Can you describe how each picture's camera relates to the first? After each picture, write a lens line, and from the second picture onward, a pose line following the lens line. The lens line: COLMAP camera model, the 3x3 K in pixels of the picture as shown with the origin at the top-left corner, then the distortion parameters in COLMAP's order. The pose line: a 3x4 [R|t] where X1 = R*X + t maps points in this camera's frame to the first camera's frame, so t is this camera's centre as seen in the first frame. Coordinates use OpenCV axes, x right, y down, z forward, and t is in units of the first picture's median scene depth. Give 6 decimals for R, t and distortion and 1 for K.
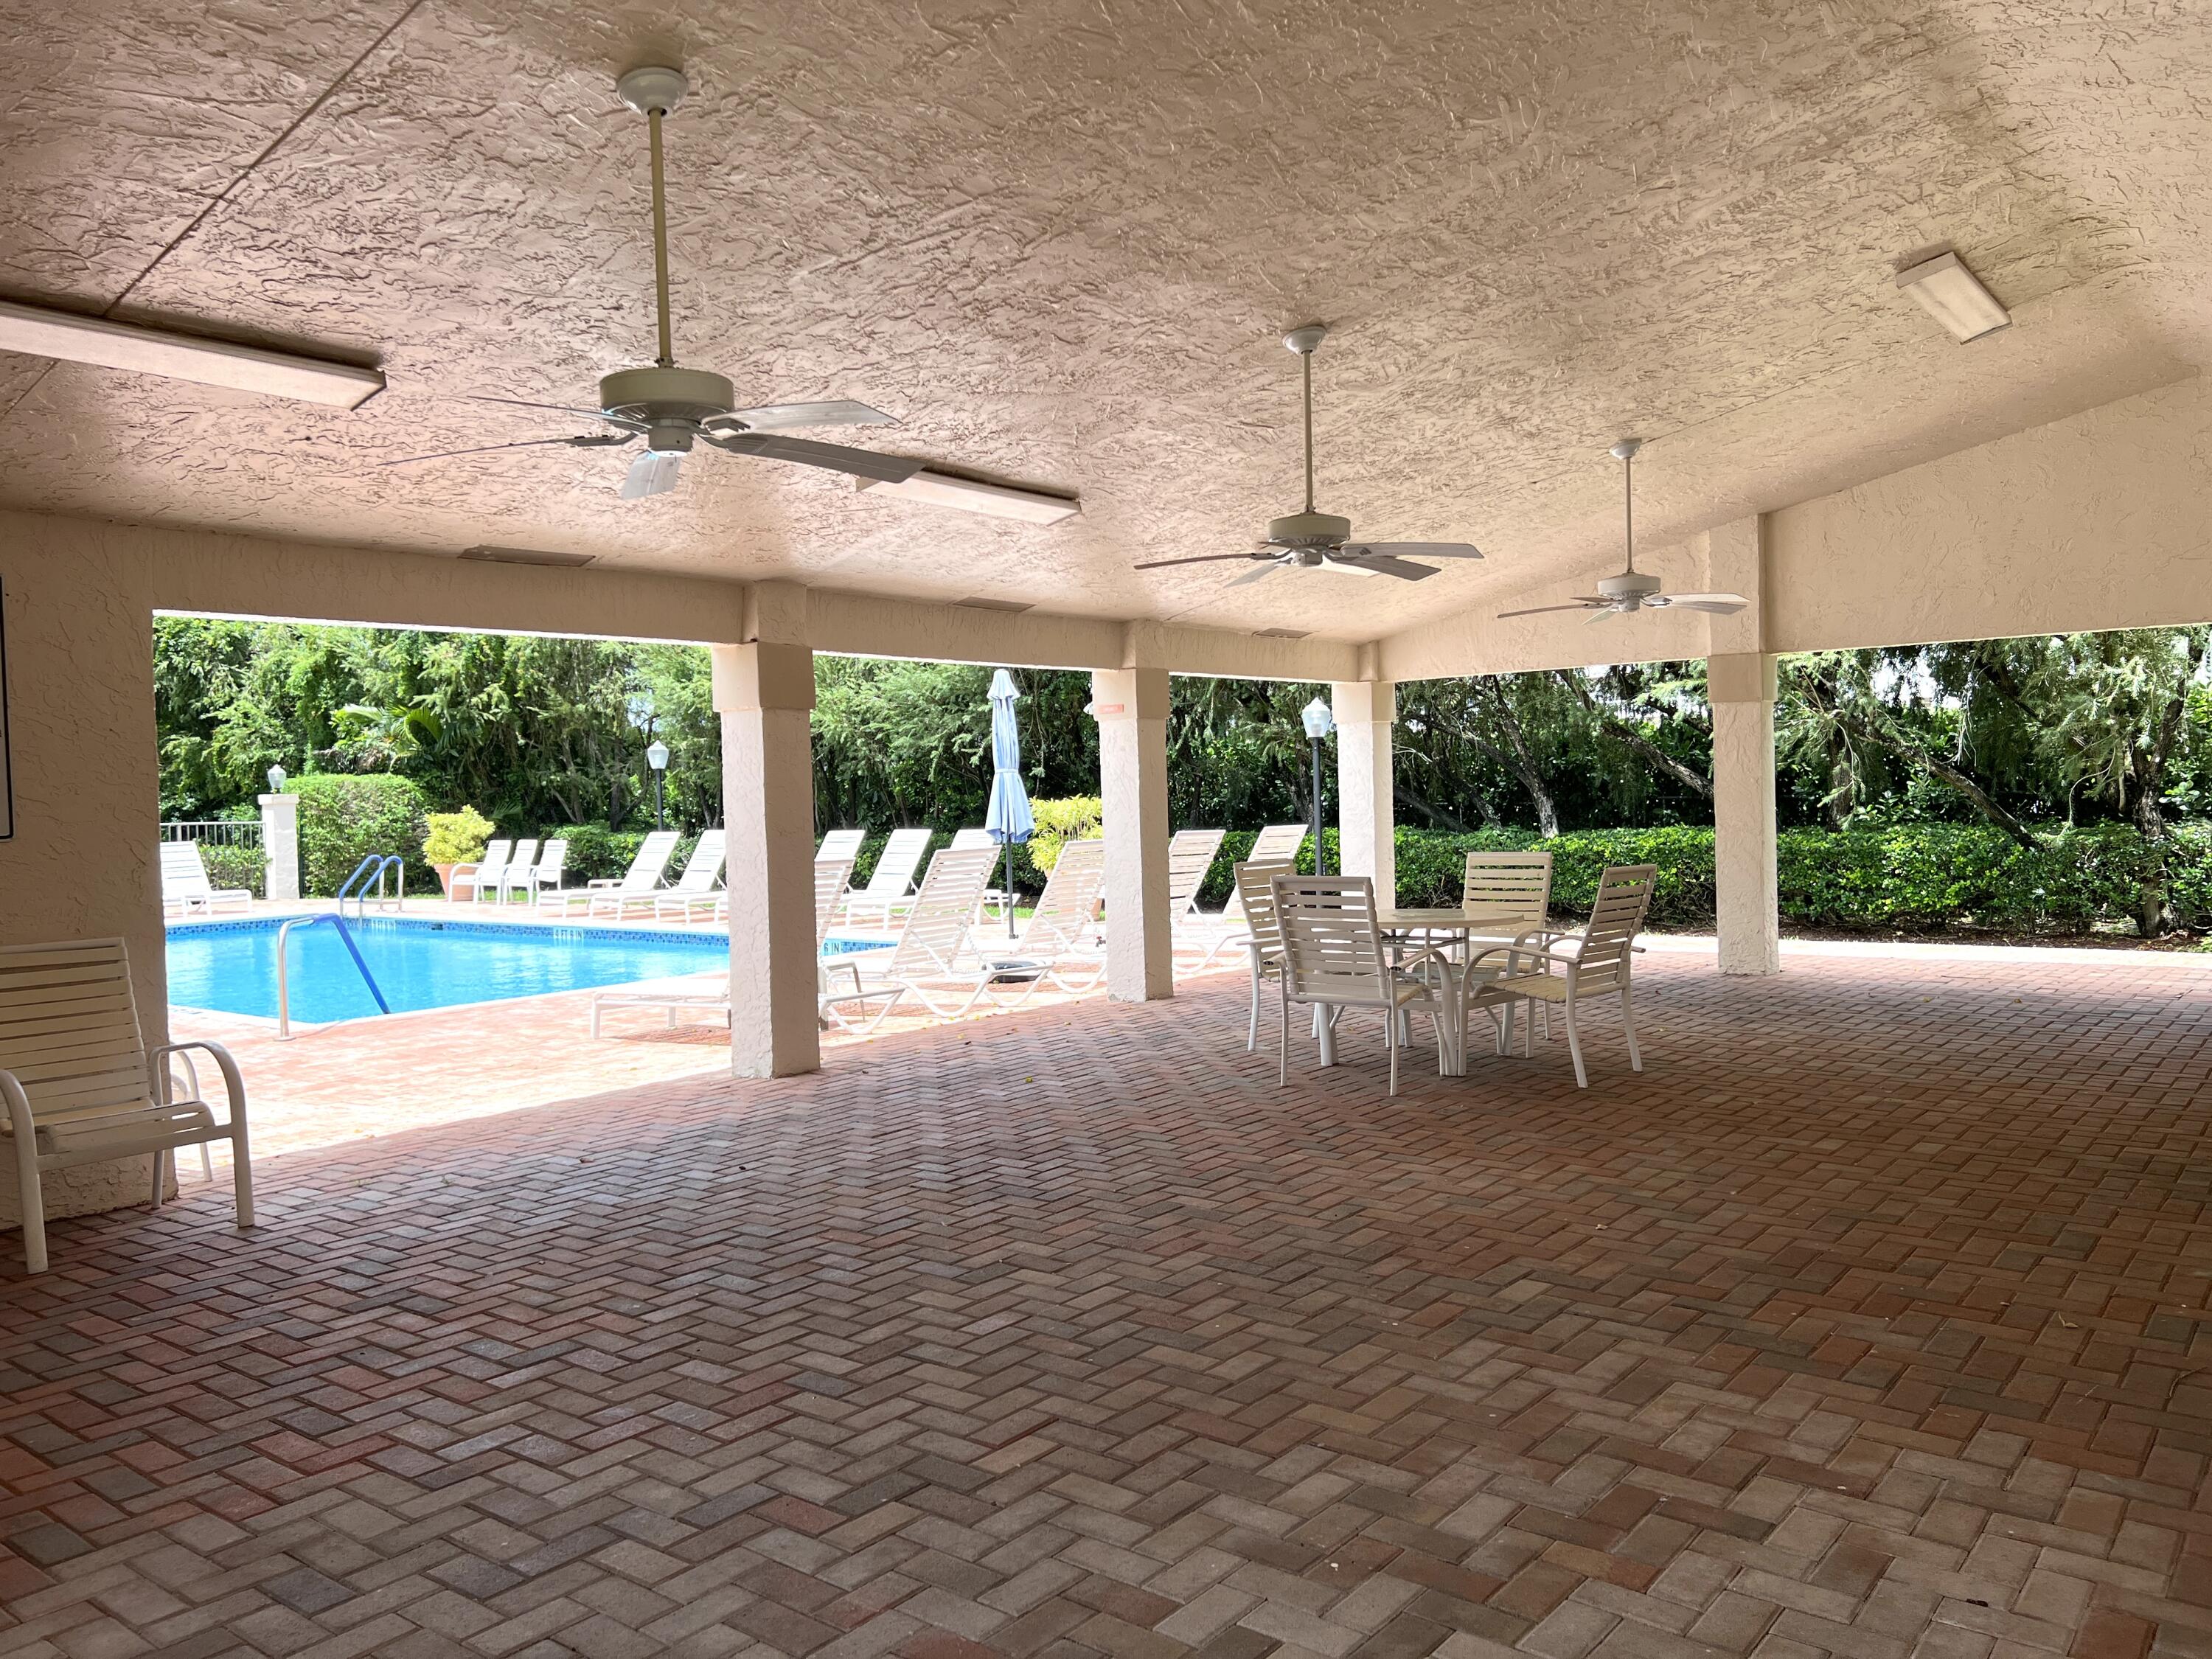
lens RADIAL K [[1667.3, 0, 1083.2], [0, 1667.3, 816.7], [0, 0, 1]] dist [0.031894, -0.013788]
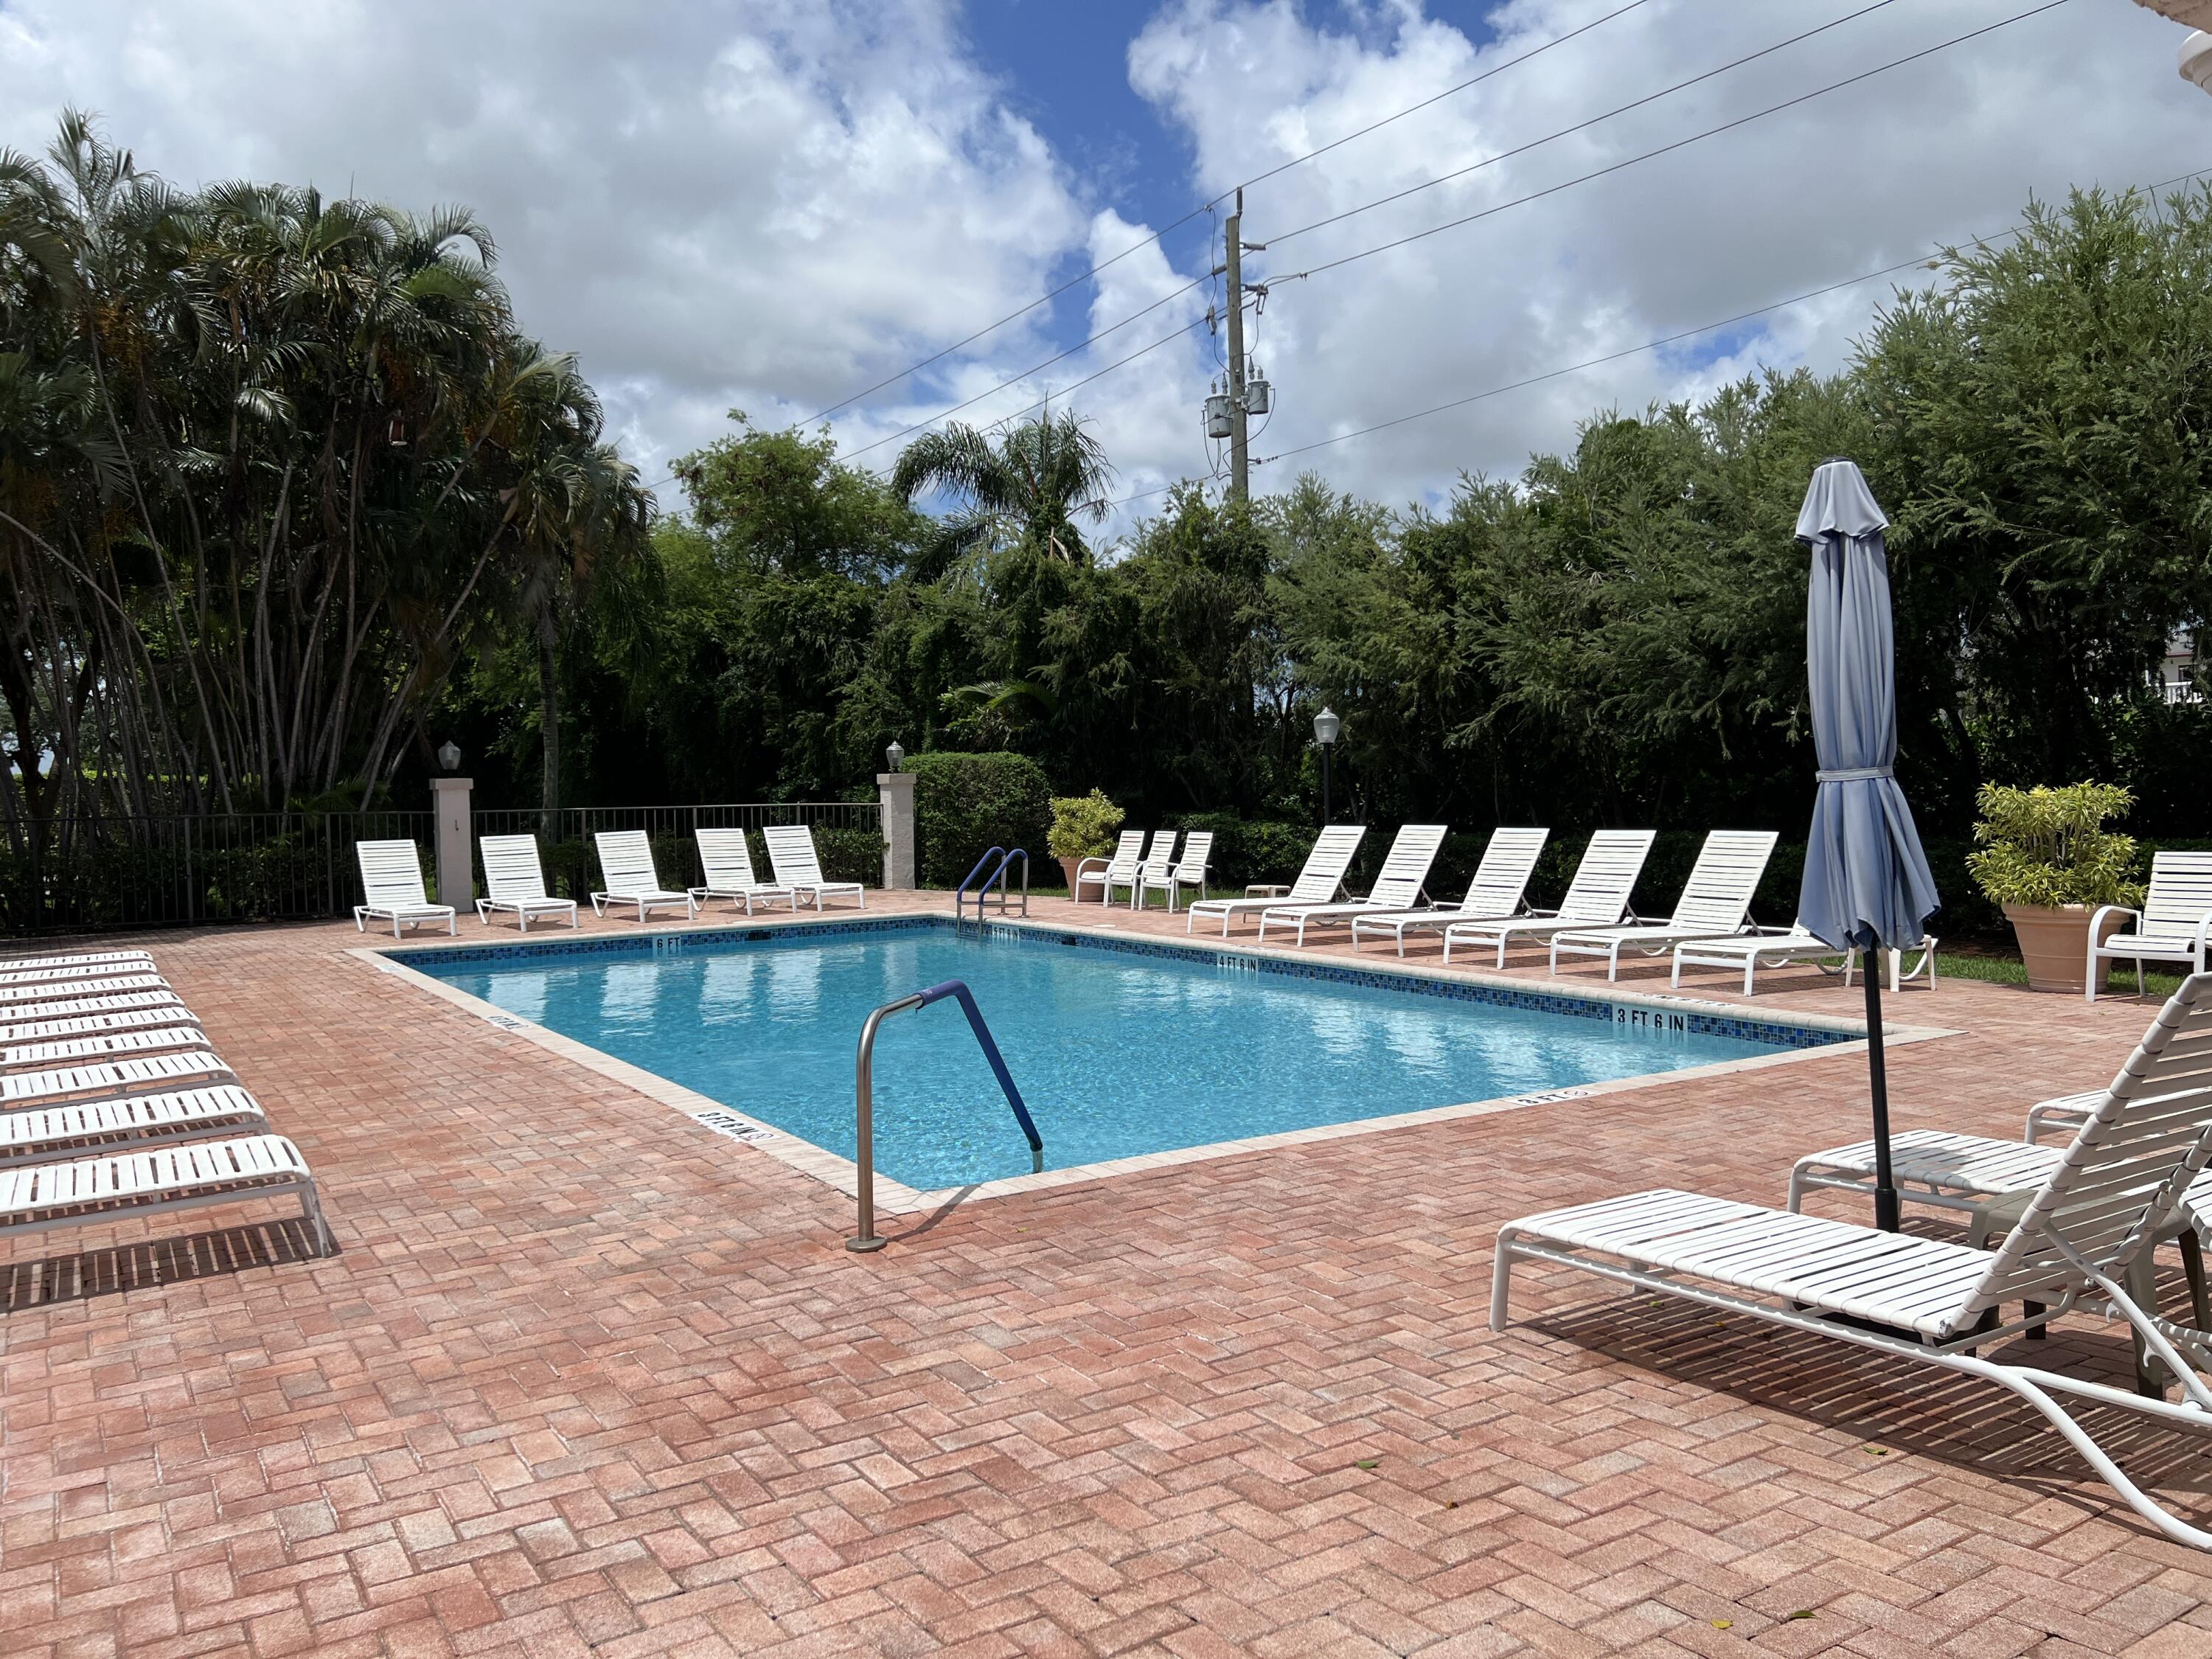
lens RADIAL K [[1667.3, 0, 1082.6], [0, 1667.3, 837.5], [0, 0, 1]] dist [0.031894, -0.013788]
pose [[0.942601, 0.020179, -0.333311, -0.081747], [-0.012999, 0.999633, 0.023758, -0.001507], [0.333668, -0.018062, 0.942518, 0.179759]]
